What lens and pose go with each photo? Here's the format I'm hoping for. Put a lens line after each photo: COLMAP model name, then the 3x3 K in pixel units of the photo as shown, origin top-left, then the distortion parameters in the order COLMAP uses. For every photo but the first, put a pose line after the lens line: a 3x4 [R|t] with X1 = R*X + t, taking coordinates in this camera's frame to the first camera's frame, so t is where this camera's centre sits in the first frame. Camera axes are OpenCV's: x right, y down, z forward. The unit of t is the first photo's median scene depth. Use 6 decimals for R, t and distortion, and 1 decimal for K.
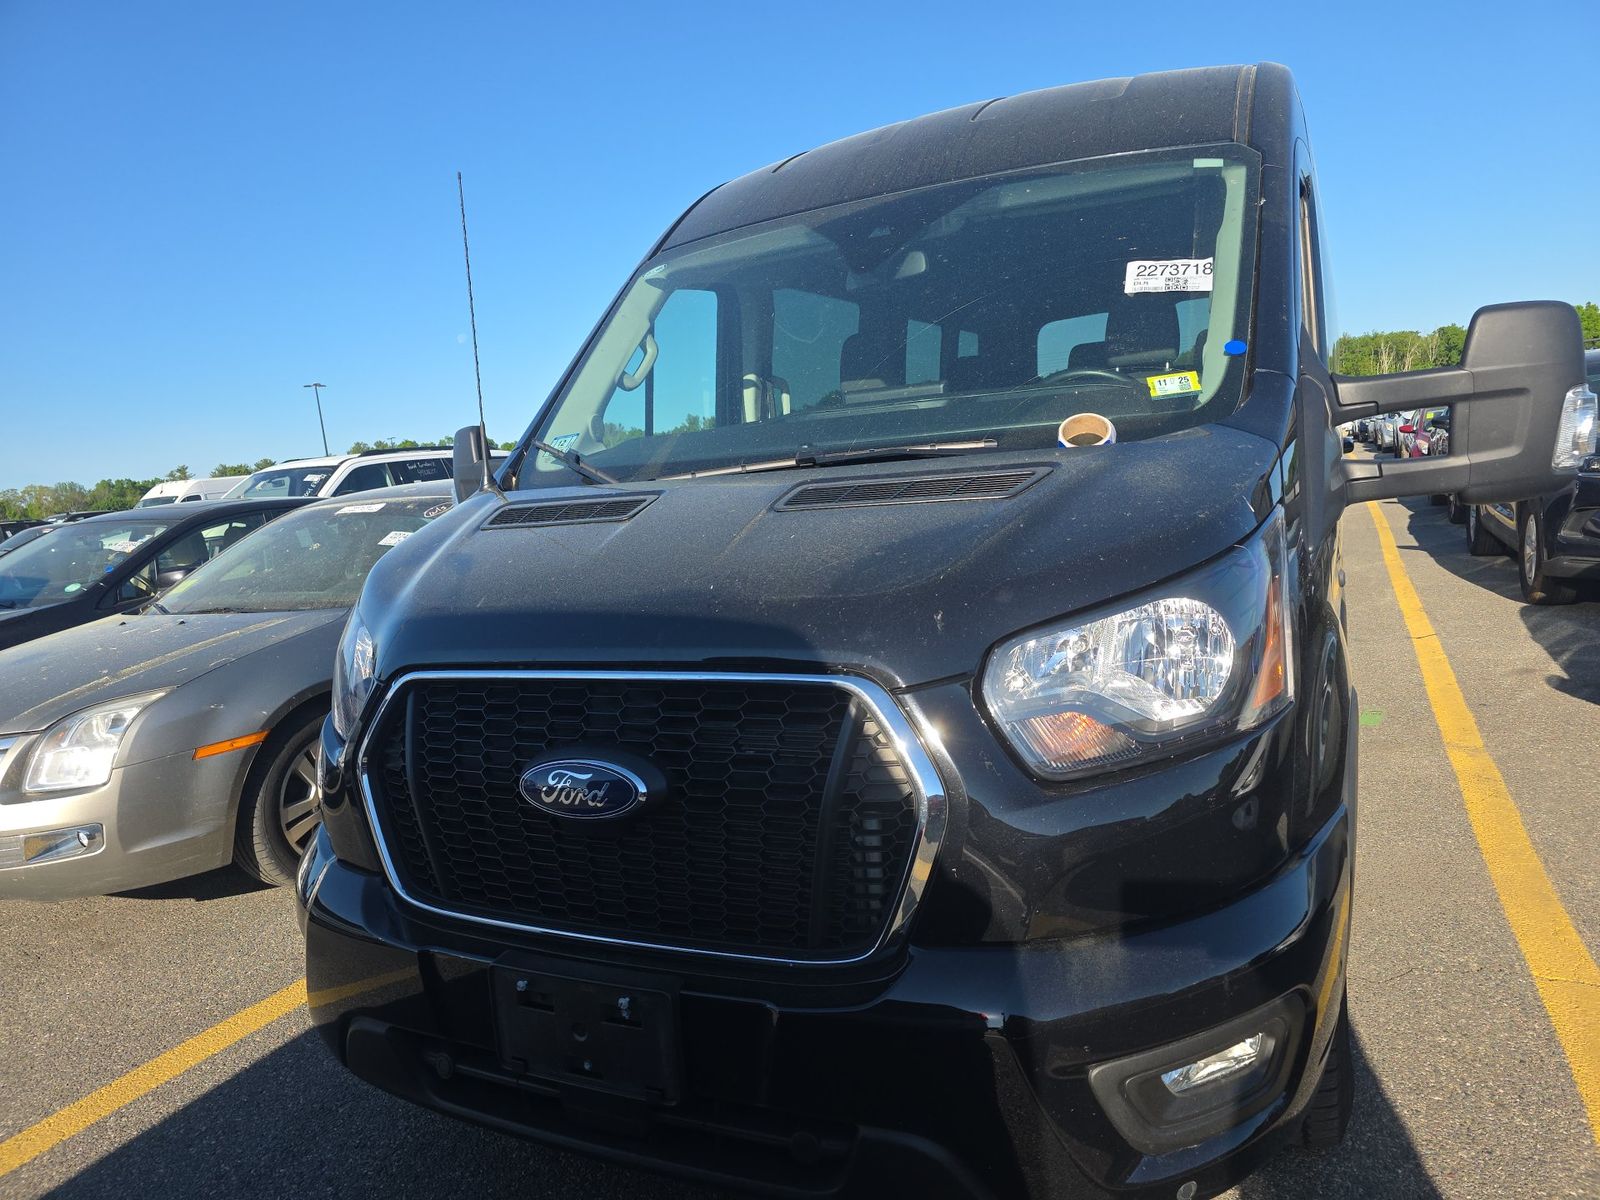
lens RADIAL K [[1073.6, 0, 797.5], [0, 1073.6, 595.2], [0, 0, 1]] dist [0.053626, -0.030837]
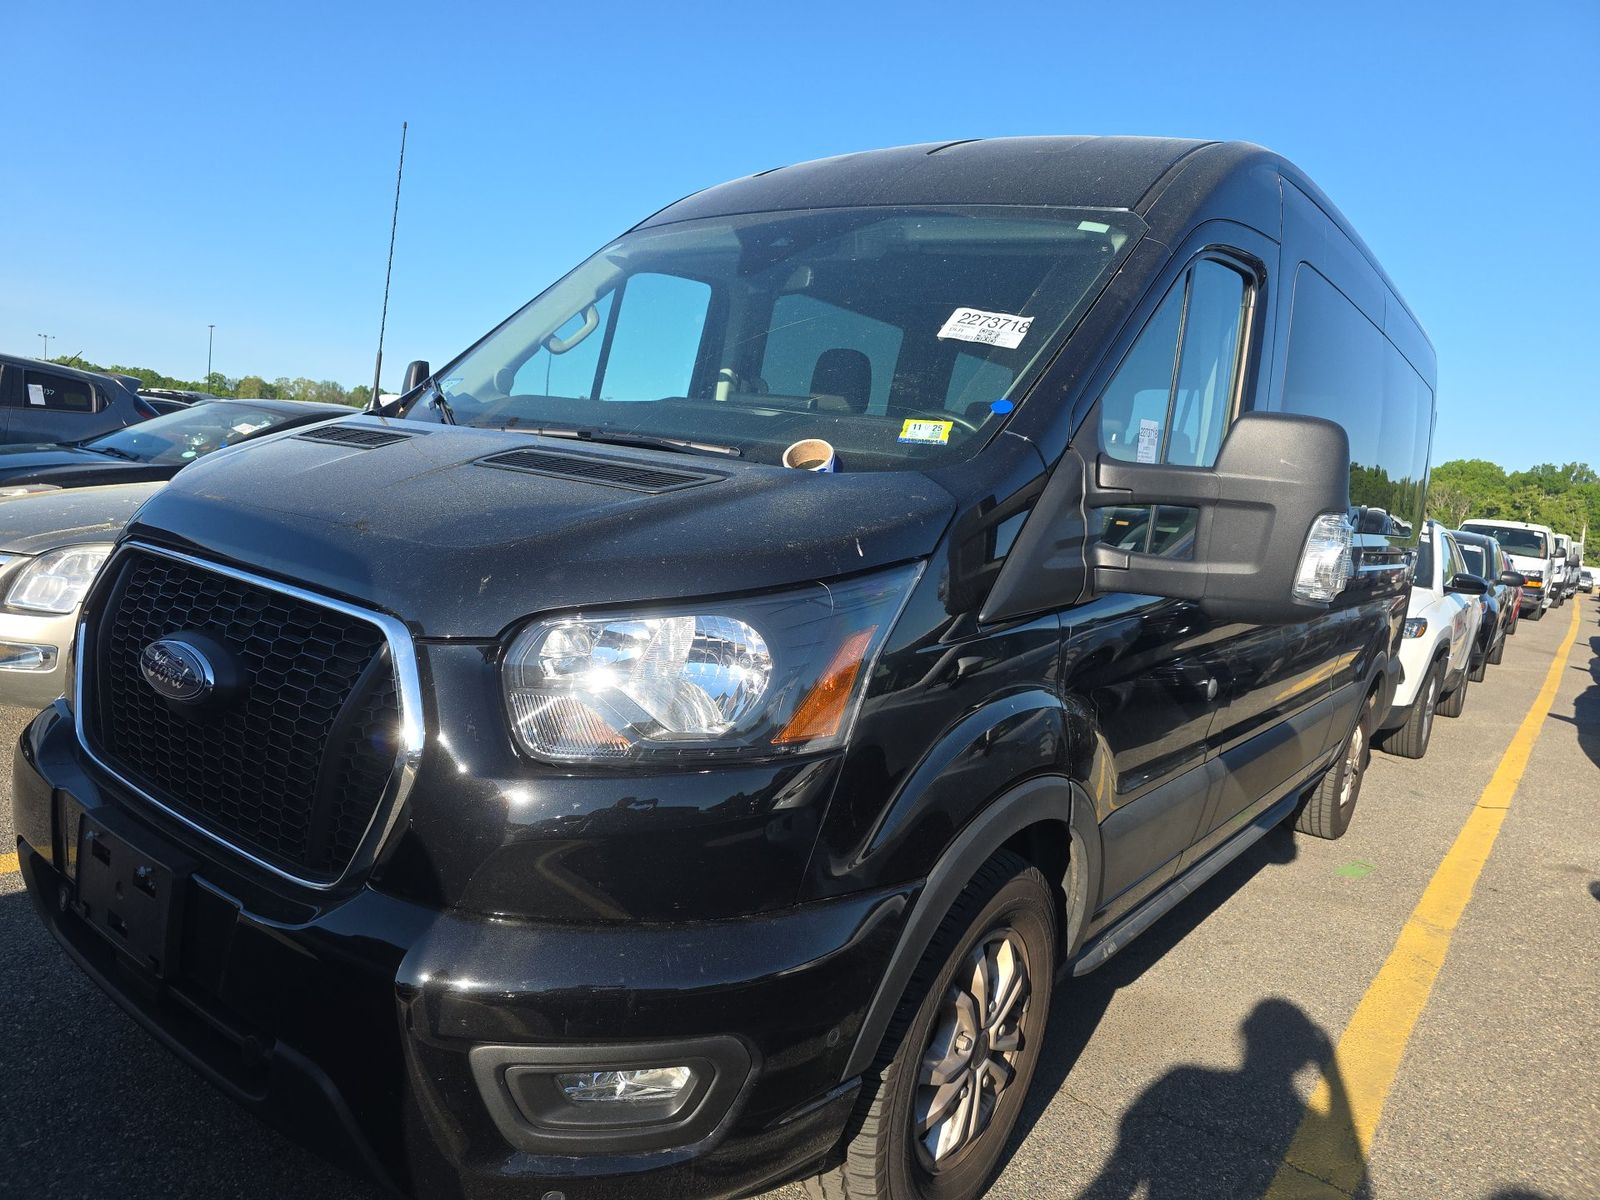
lens RADIAL K [[1073.6, 0, 797.5], [0, 1073.6, 595.2], [0, 0, 1]] dist [0.053626, -0.030837]
pose [[0.962460, 0.220132, -0.158786, 0.322318], [-0.222579, 0.974912, 0.002429, -0.018020], [0.155337, 0.033004, 0.987310, 0.011254]]
